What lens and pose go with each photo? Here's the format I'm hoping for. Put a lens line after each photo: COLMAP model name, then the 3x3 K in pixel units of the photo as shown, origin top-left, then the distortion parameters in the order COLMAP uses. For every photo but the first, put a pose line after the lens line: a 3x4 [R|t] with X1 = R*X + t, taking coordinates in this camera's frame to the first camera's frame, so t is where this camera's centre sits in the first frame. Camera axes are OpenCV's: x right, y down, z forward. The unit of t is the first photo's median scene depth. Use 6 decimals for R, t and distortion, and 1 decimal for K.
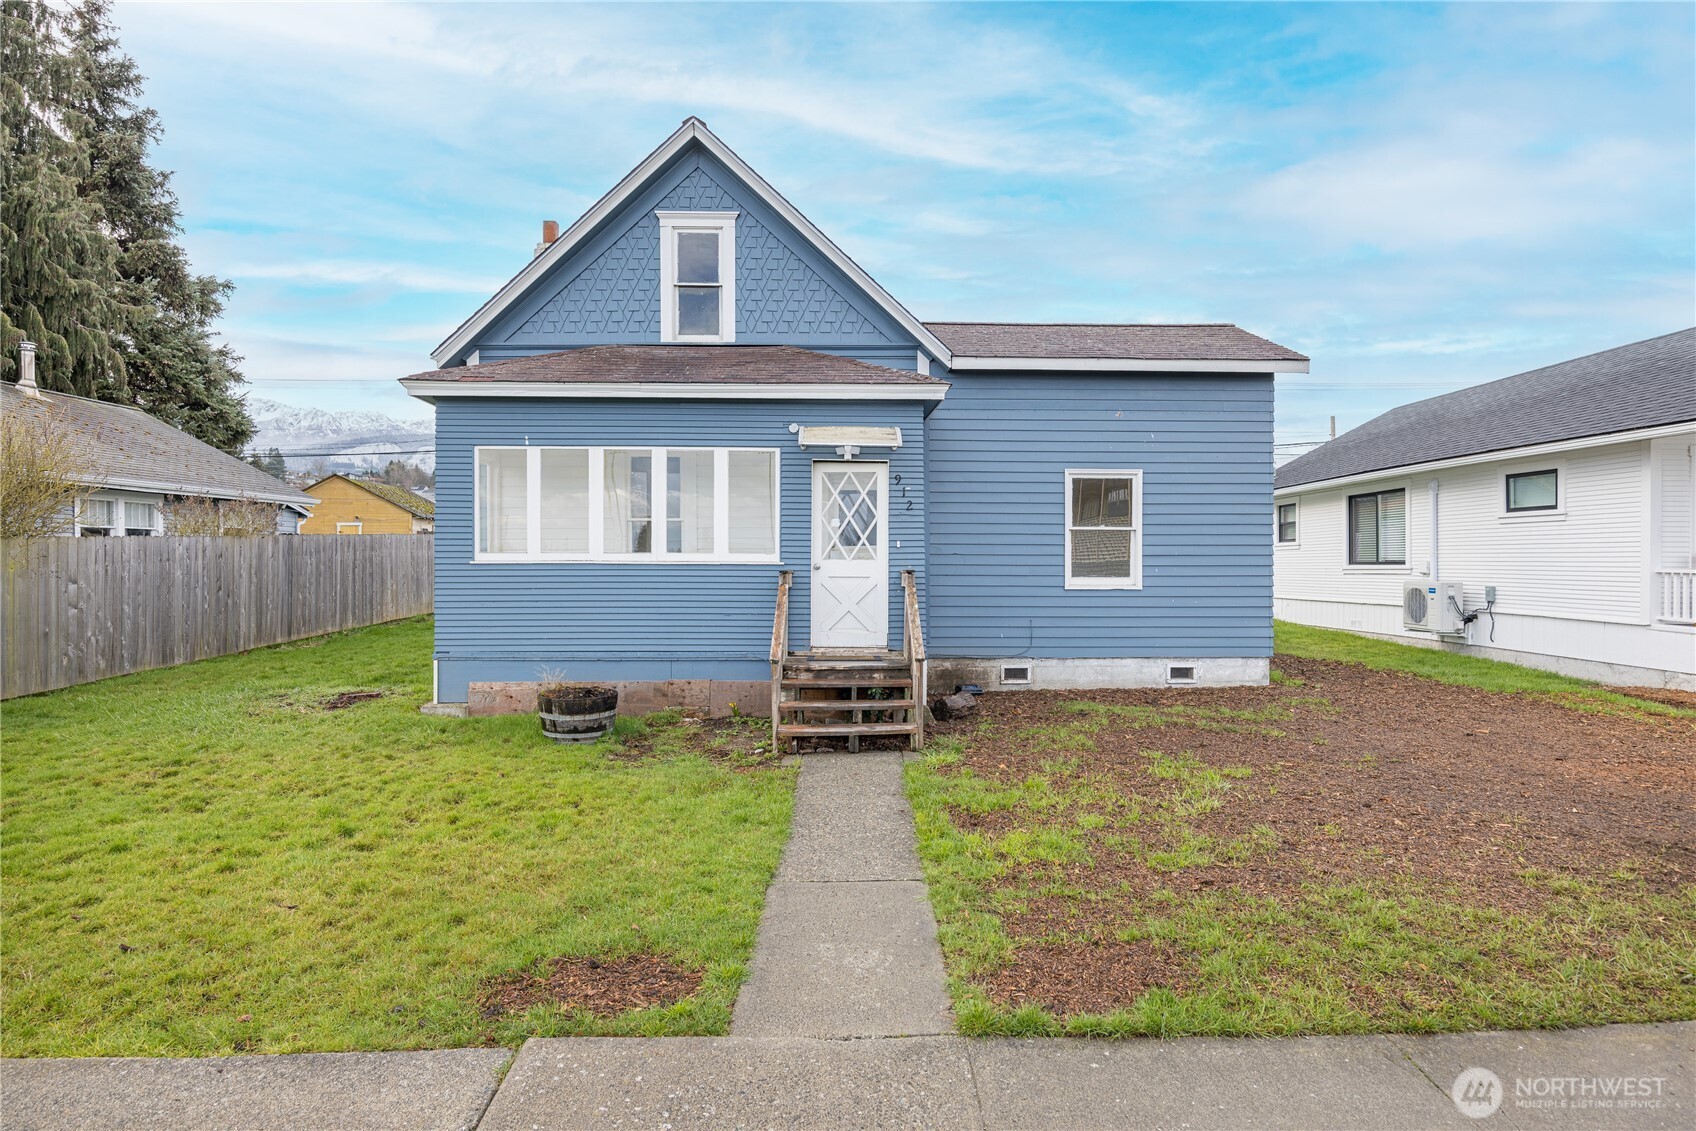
lens RADIAL K [[929.2, 0, 853.7], [0, 929.2, 568.2], [0, 0, 1]] dist [-0.007085, 0.000378]
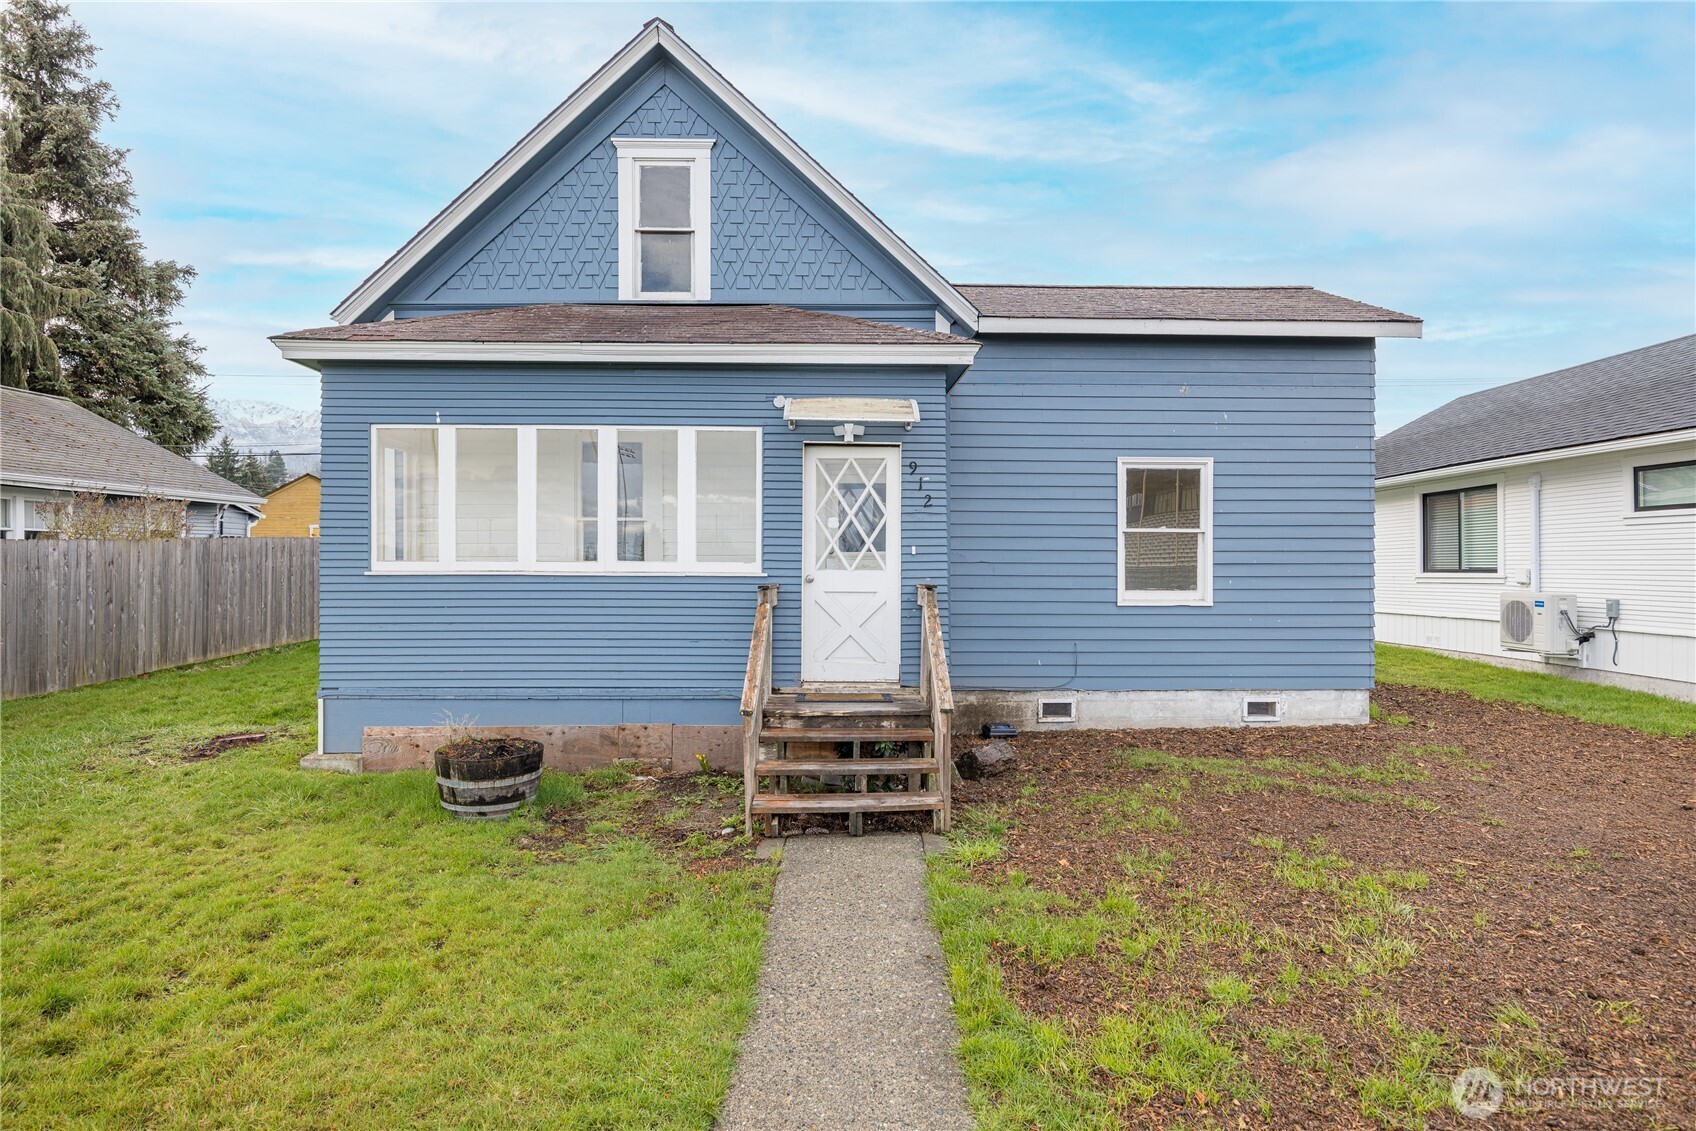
lens RADIAL K [[929.2, 0, 841.9], [0, 929.2, 559.8], [0, 0, 1]] dist [-0.007085, 0.000378]
pose [[0.999859, 0.000566, -0.016790, 0.000857], [-0.000773, 0.999923, -0.012355, -0.007080], [0.016782, 0.012366, 0.999783, 0.190684]]
